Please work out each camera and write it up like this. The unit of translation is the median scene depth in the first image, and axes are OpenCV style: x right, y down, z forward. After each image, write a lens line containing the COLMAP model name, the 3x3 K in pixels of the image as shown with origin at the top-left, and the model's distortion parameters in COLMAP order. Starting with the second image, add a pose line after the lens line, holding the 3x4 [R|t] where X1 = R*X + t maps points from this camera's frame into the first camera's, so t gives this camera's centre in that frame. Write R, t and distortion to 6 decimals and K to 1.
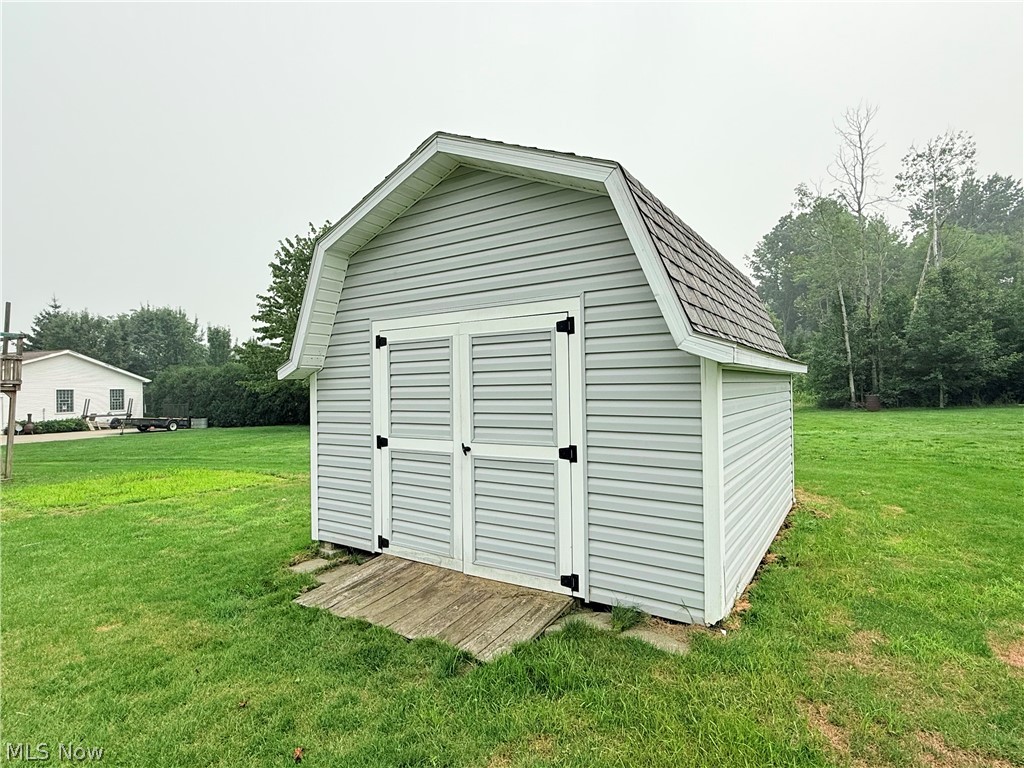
lens RADIAL K [[526.4, 0, 512.0], [0, 526.4, 384.0], [0, 0, 1]] dist [0.000687, 0.000099]
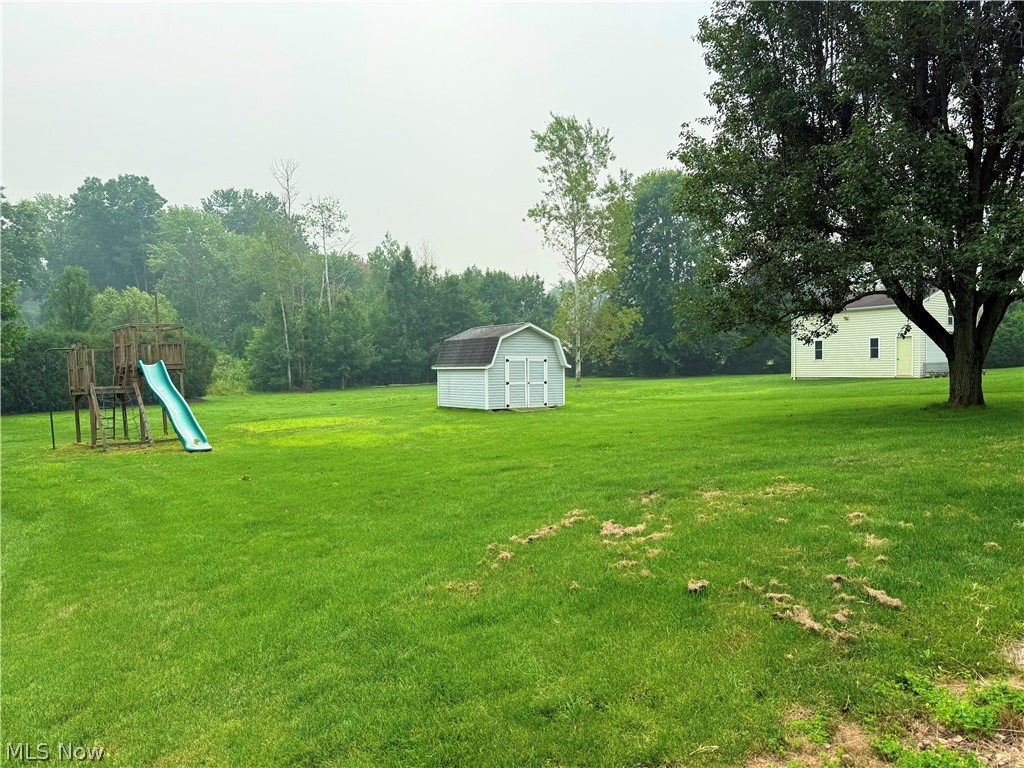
lens RADIAL K [[722.5, 0, 512.0], [0, 722.5, 384.0], [0, 0, 1]] dist [0.088426, -0.001834]
pose [[0.373798, -0.007214, 0.927482, -0.931759], [-0.003833, 0.999949, 0.009323, 0.009578], [-0.927502, -0.007040, 0.373751, -0.206374]]
